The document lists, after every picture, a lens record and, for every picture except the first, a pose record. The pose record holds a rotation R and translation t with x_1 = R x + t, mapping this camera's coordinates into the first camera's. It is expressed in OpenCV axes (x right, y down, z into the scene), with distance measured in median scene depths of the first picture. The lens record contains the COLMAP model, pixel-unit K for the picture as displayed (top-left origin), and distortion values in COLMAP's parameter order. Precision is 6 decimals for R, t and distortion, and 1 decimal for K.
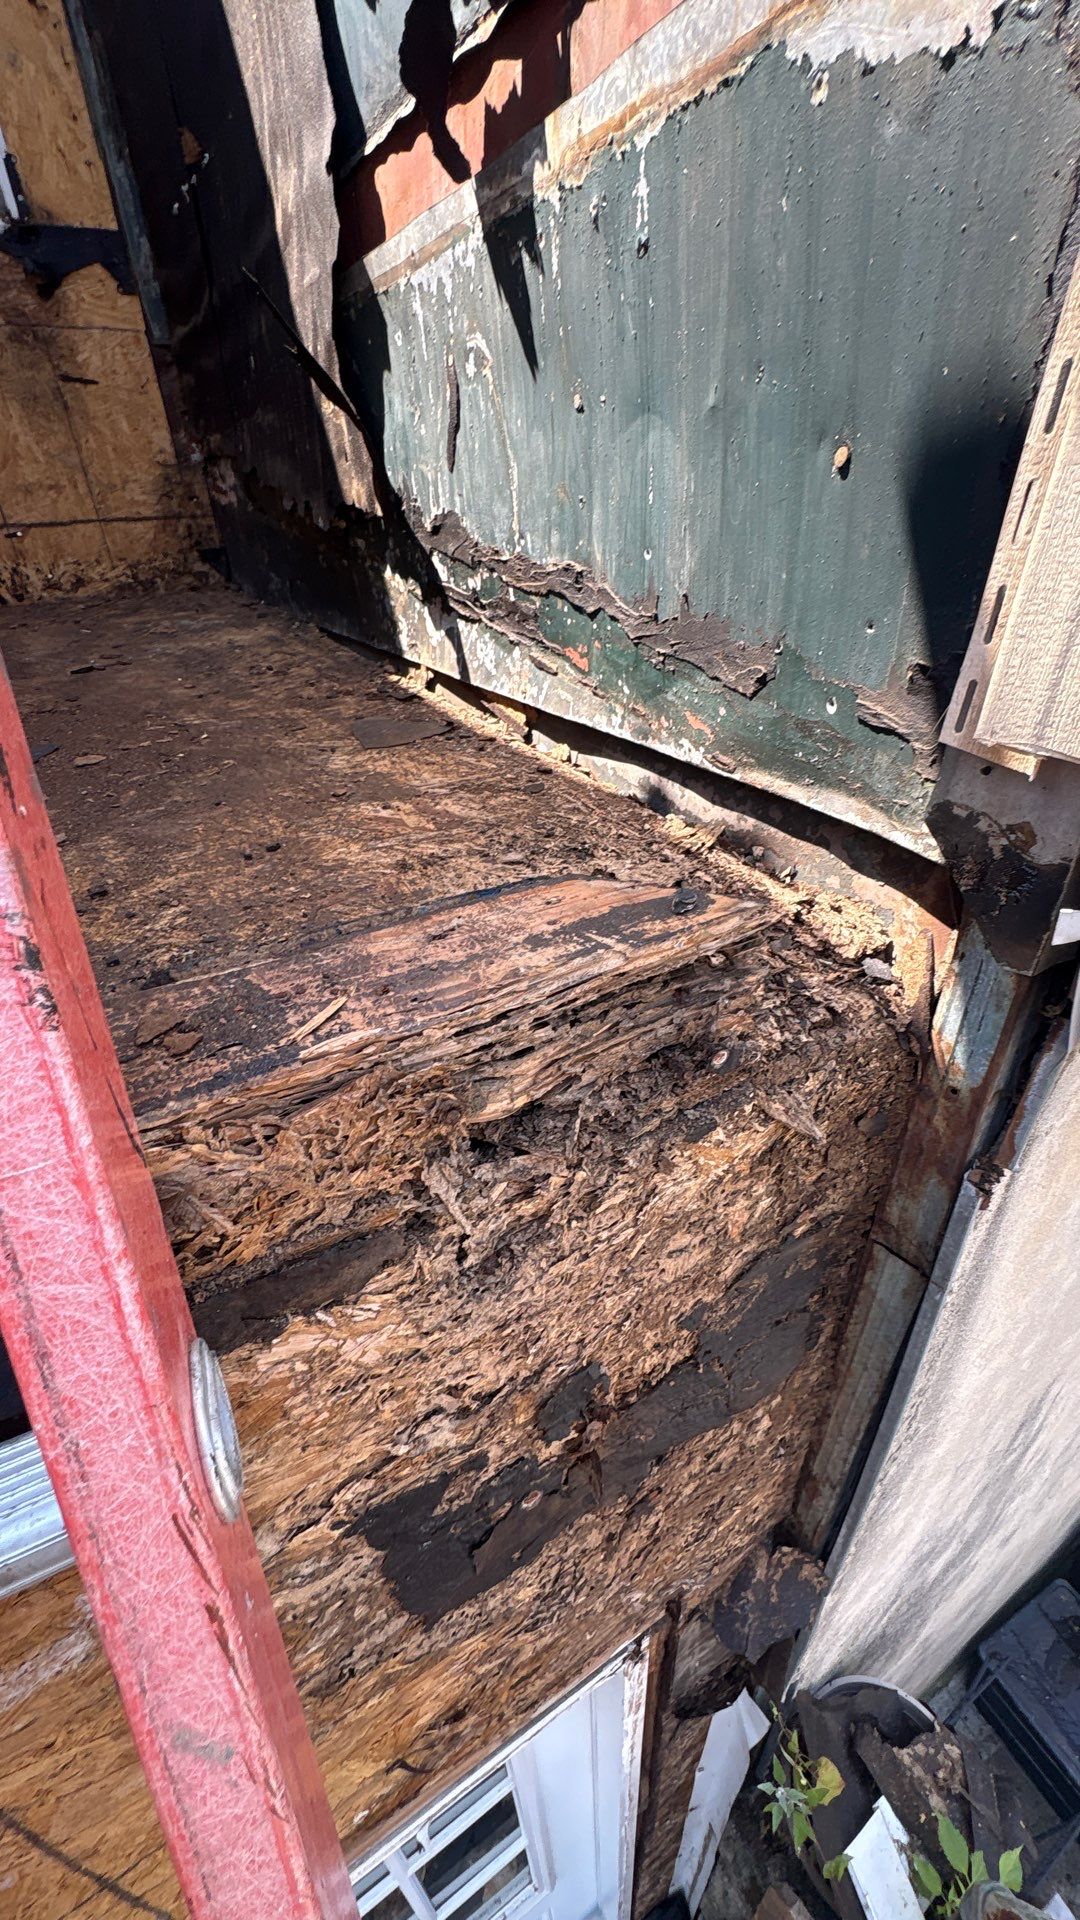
lens RADIAL K [[764.7, 0, 538.7], [0, 764.7, 955.5], [0, 0, 1]] dist [-0.001475, 0.000175]
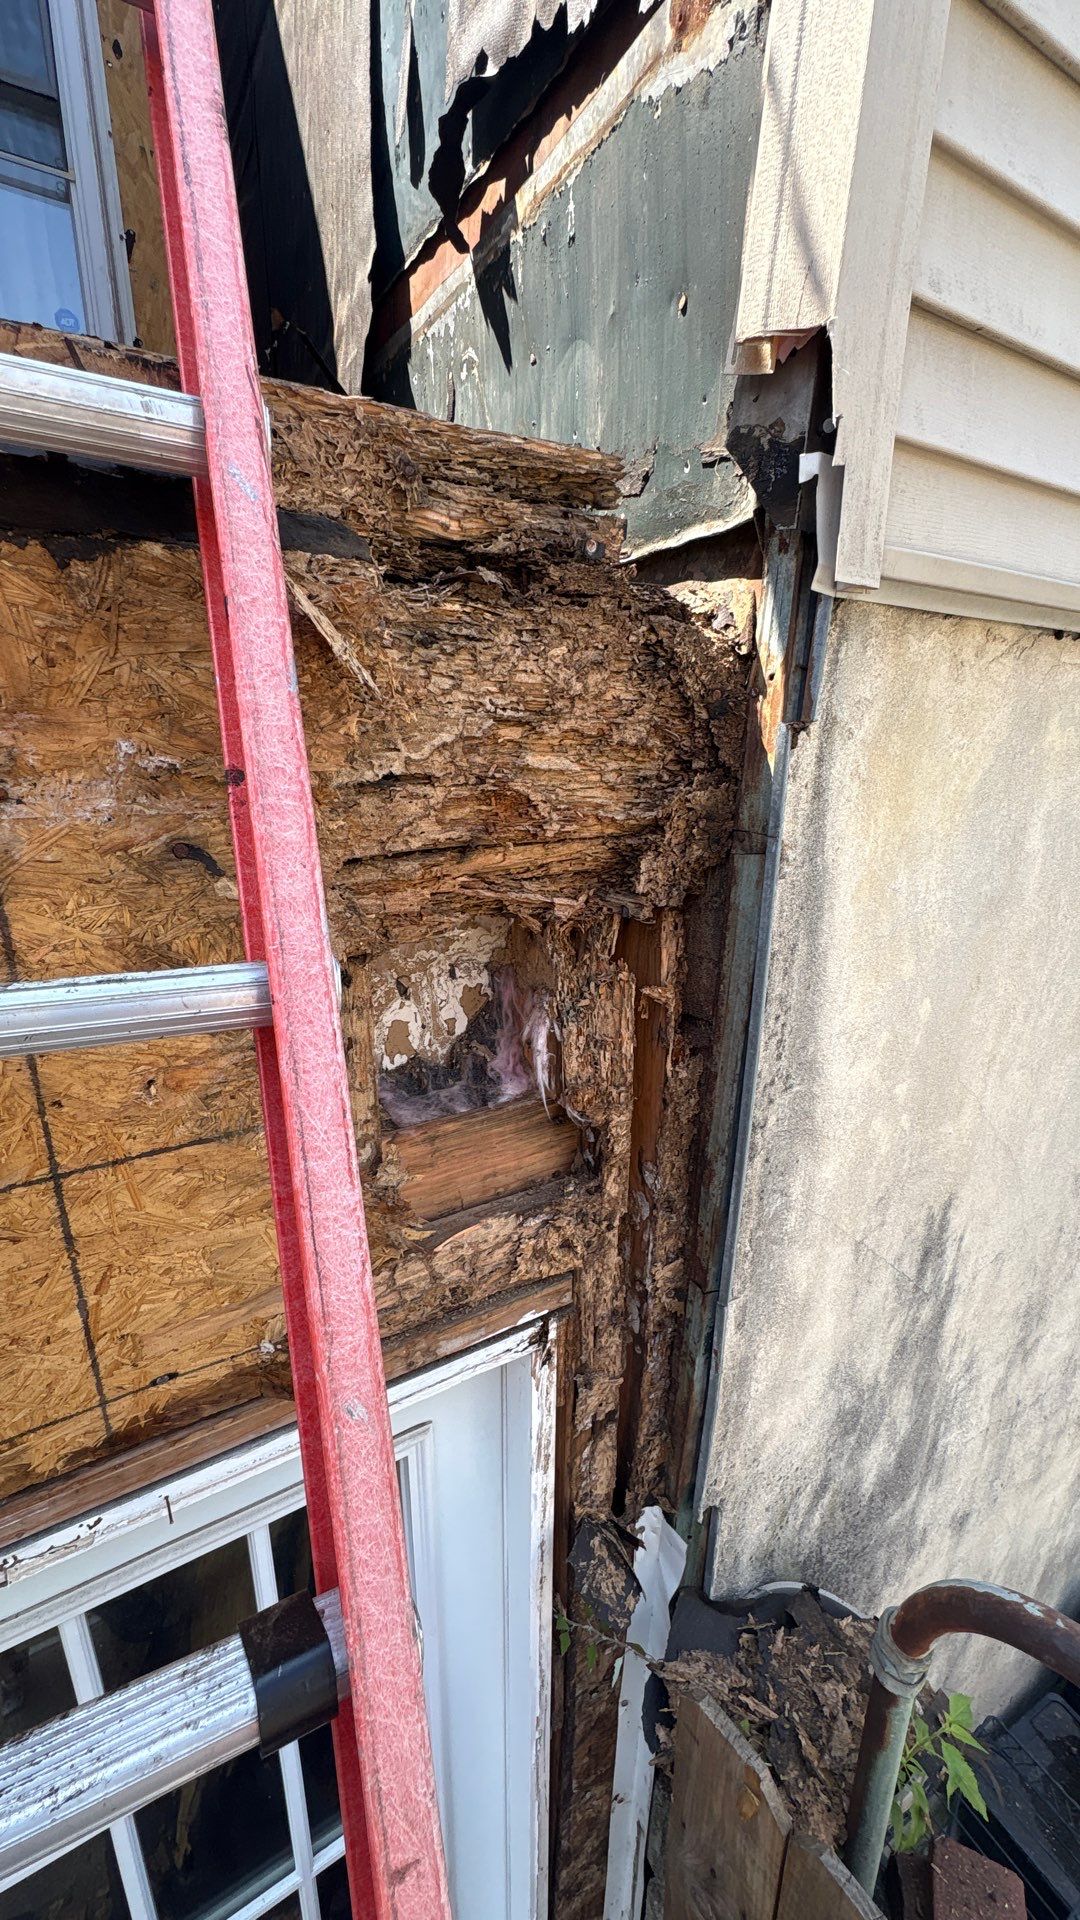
lens RADIAL K [[764.7, 0, 546.8], [0, 764.7, 962.9], [0, 0, 1]] dist [-0.001475, 0.000175]
pose [[0.998394, 0.047356, 0.031095, 0.085422], [-0.038212, 0.968129, -0.247519, 0.750979], [-0.041826, 0.245933, 0.968384, -0.142111]]
